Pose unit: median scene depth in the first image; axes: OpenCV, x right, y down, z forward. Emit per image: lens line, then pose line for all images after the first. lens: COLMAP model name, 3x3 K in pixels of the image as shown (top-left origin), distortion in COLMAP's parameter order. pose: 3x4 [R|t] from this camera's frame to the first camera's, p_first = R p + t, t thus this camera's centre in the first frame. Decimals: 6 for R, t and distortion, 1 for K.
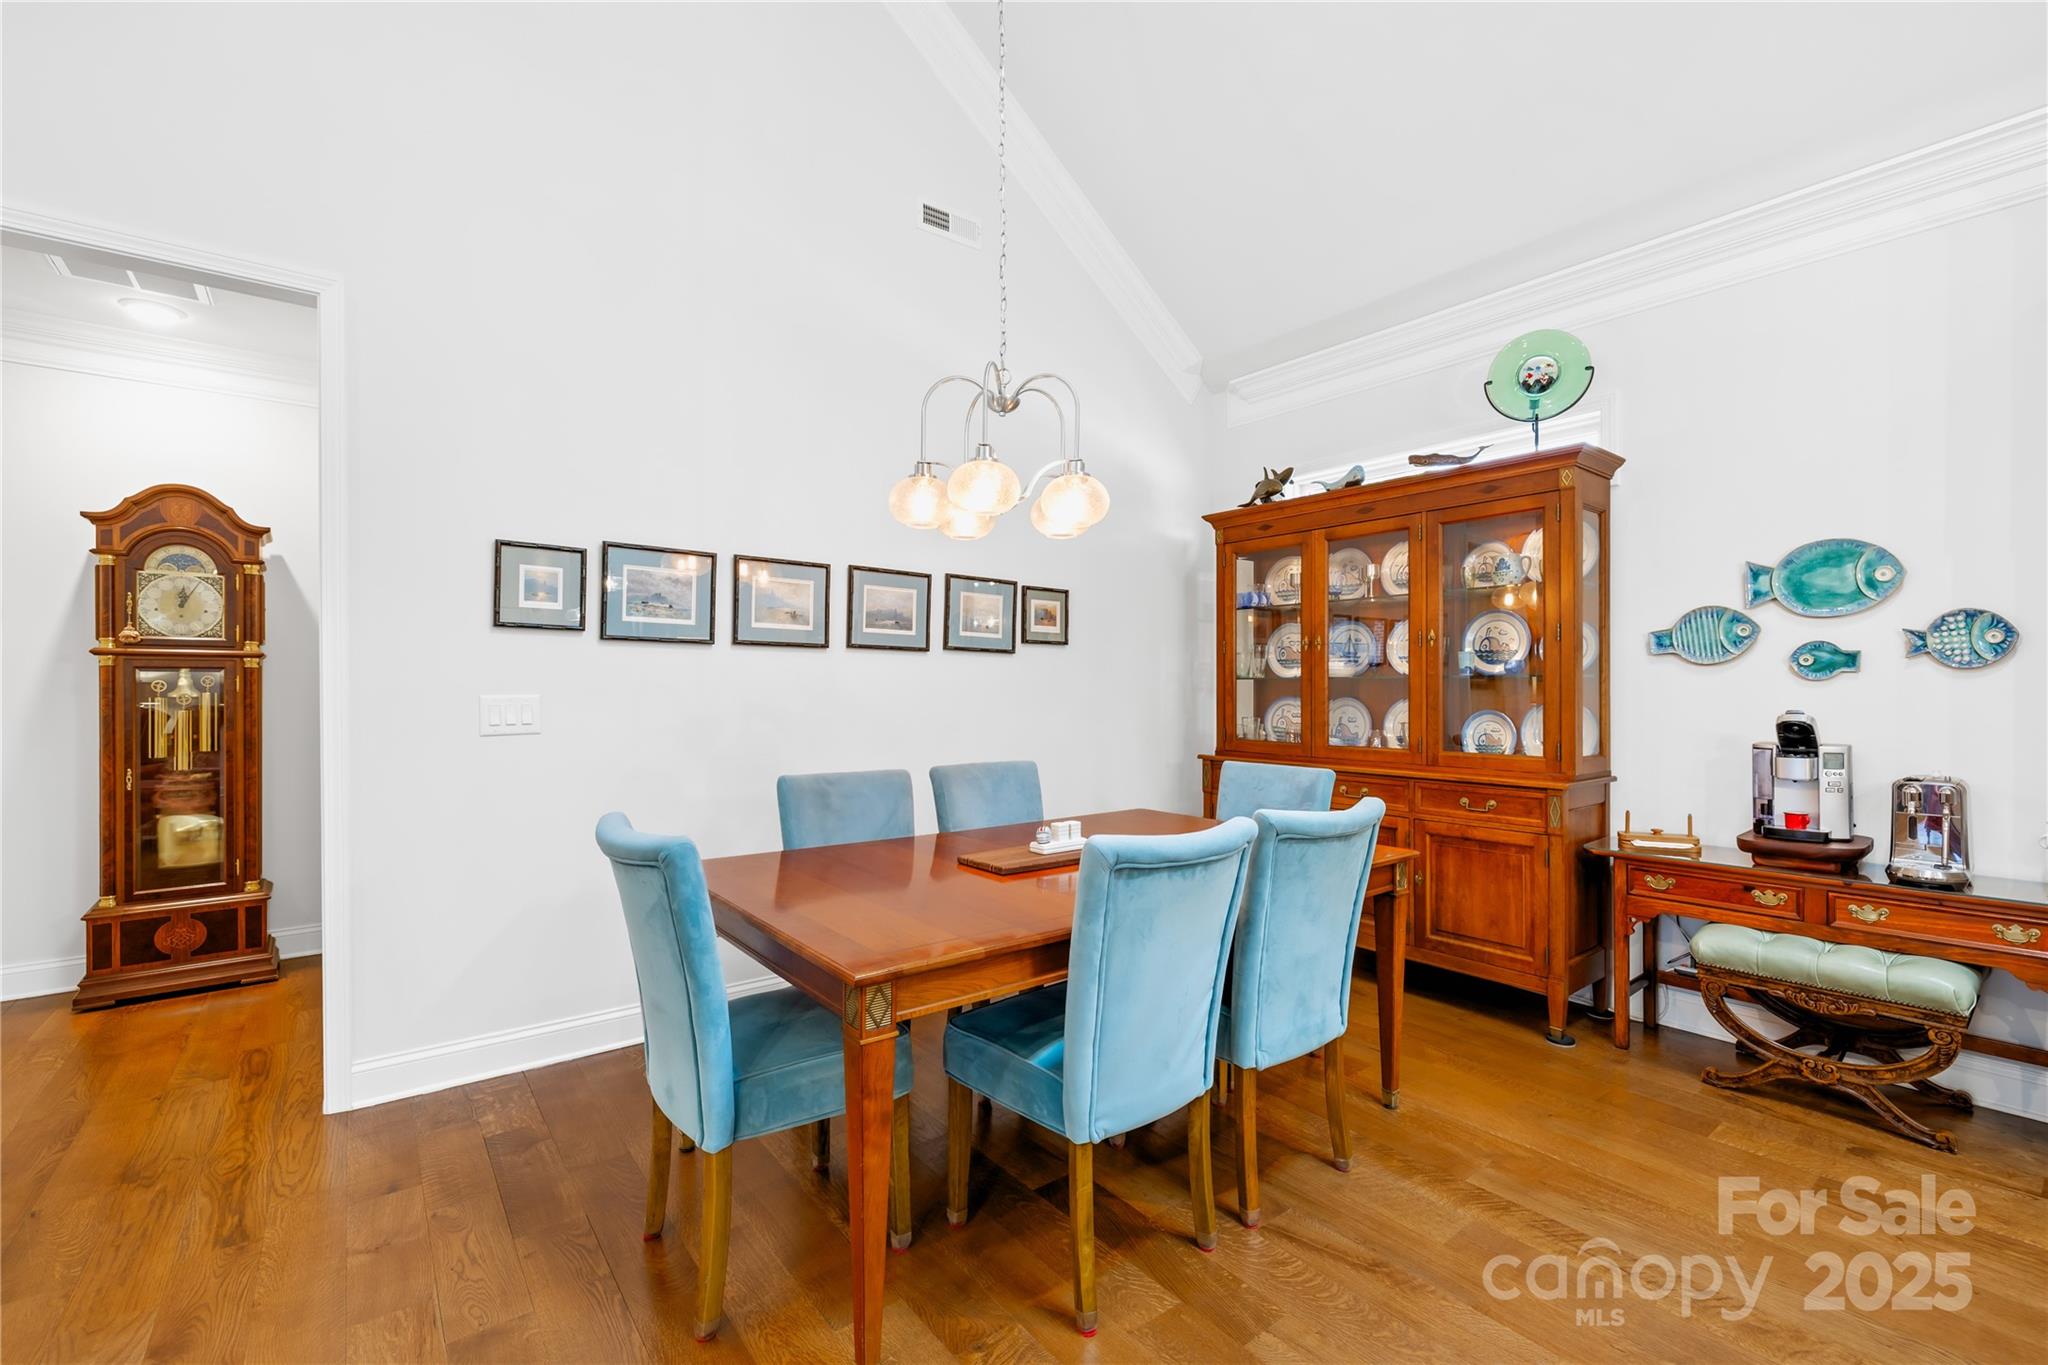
lens RADIAL K [[874.7, 0, 1024.9], [0, 874.7, 687.2], [0, 0, 1]] dist [-0.001970, -0.000507]
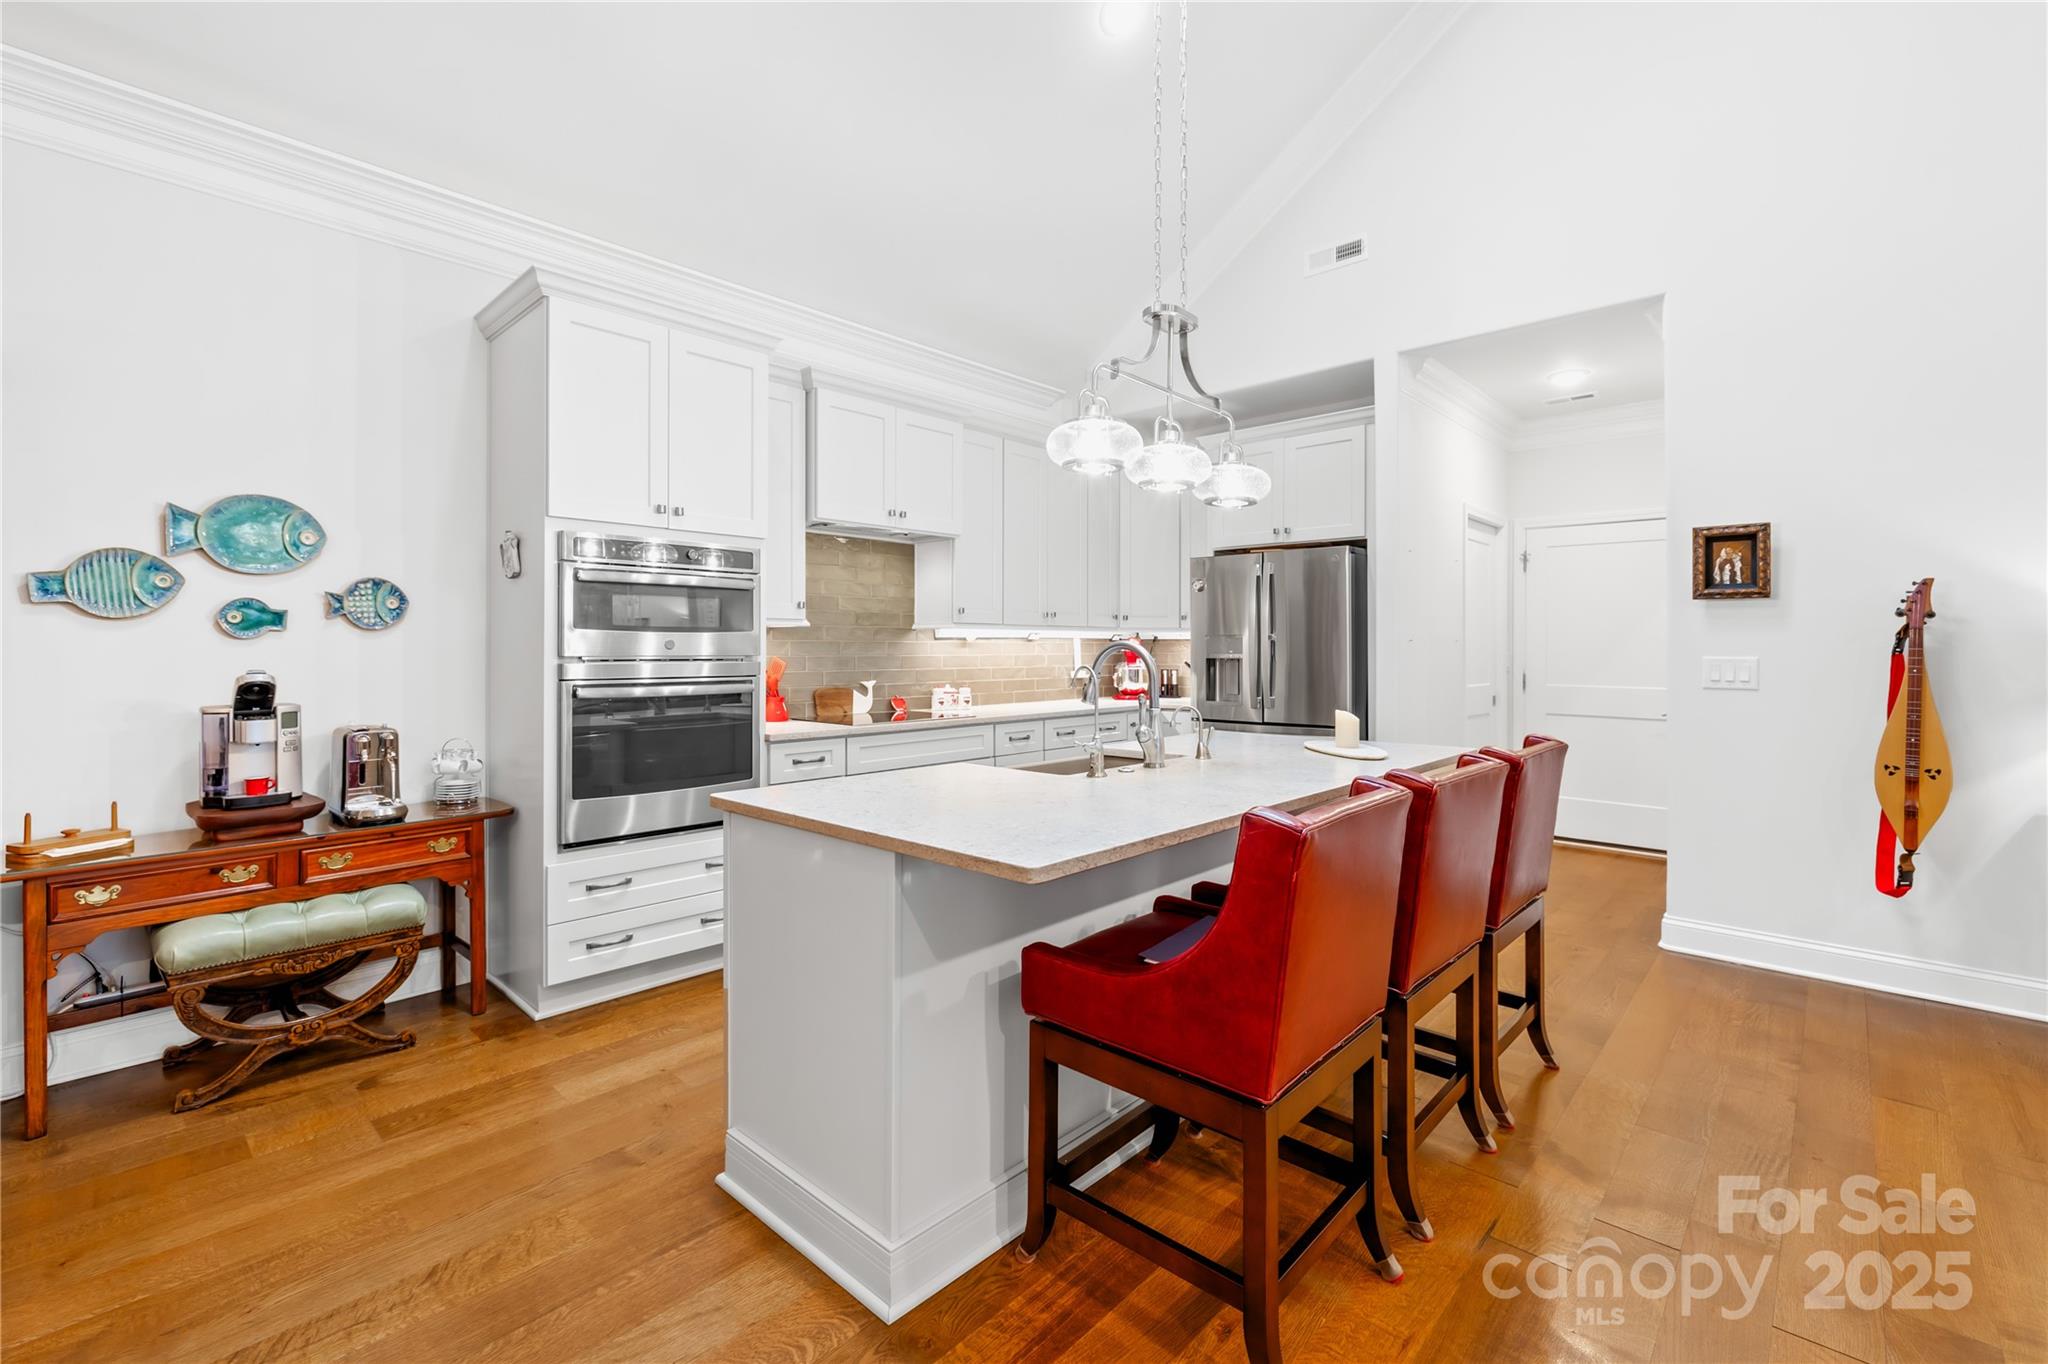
lens RADIAL K [[890.2, 0, 990.8], [0, 890.2, 643.6], [0, 0, 1]] dist [-0.000280, -0.000168]
pose [[-0.143135, 0.002457, 0.989700, -0.171379], [-0.001425, 0.999995, -0.002688, -0.000862], [-0.989702, -0.001795, -0.143131, 0.310298]]
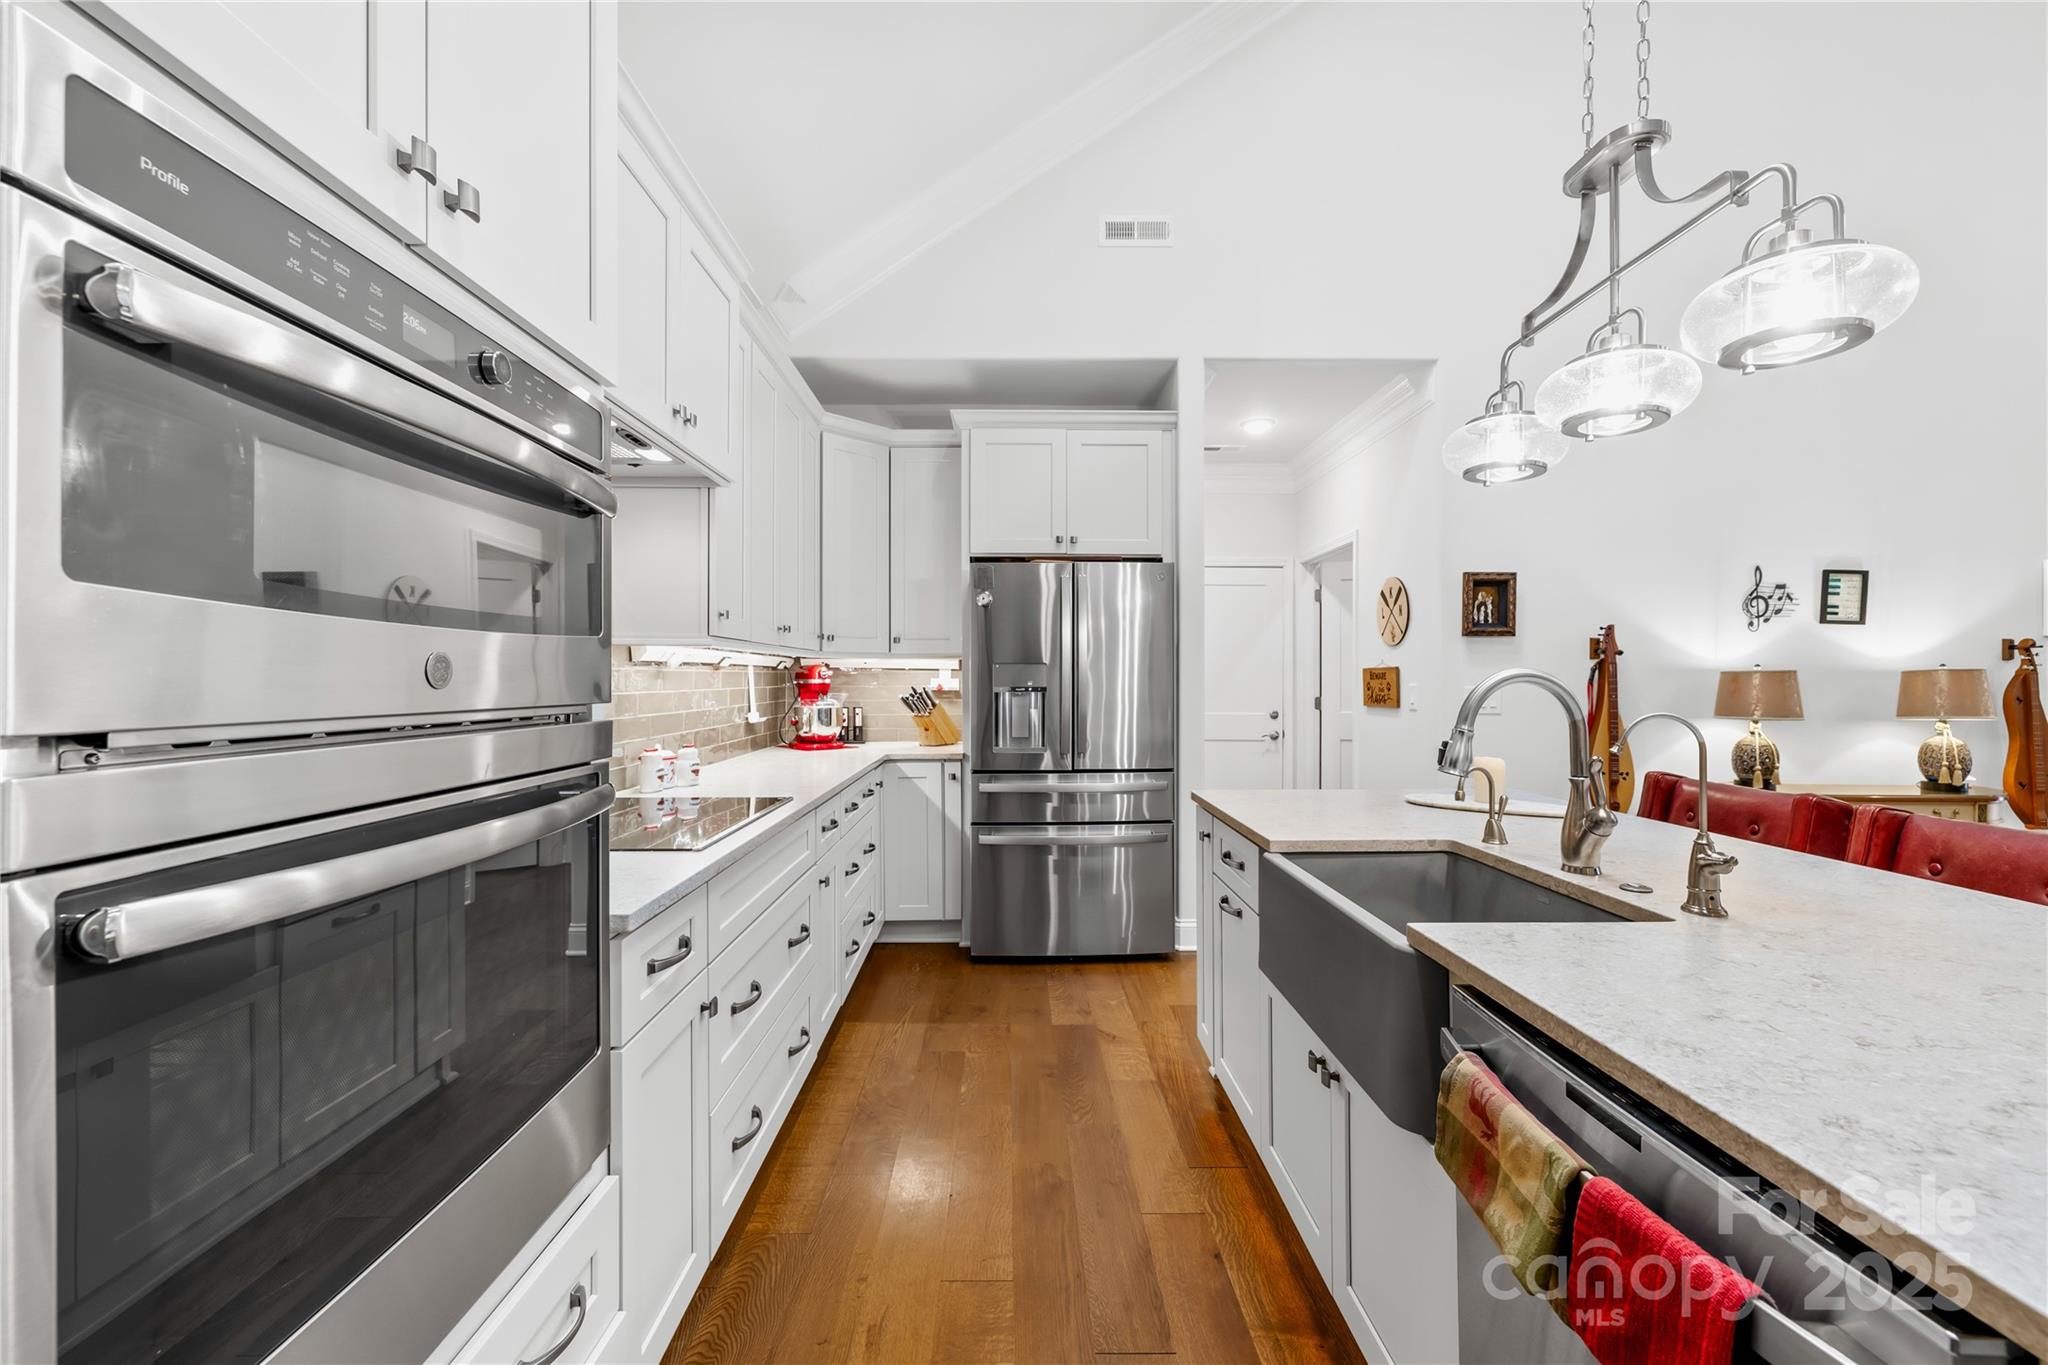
lens RADIAL K [[865.6, 0, 1017.3], [0, 865.6, 671.9], [0, 0, 1]] dist [0.000164, -0.000053]
pose [[-0.798338, 0.001234, 0.602208, 0.599660], [-0.001316, 0.999992, -0.003794, -0.004084], [-0.602208, -0.003821, -0.798330, 0.647058]]
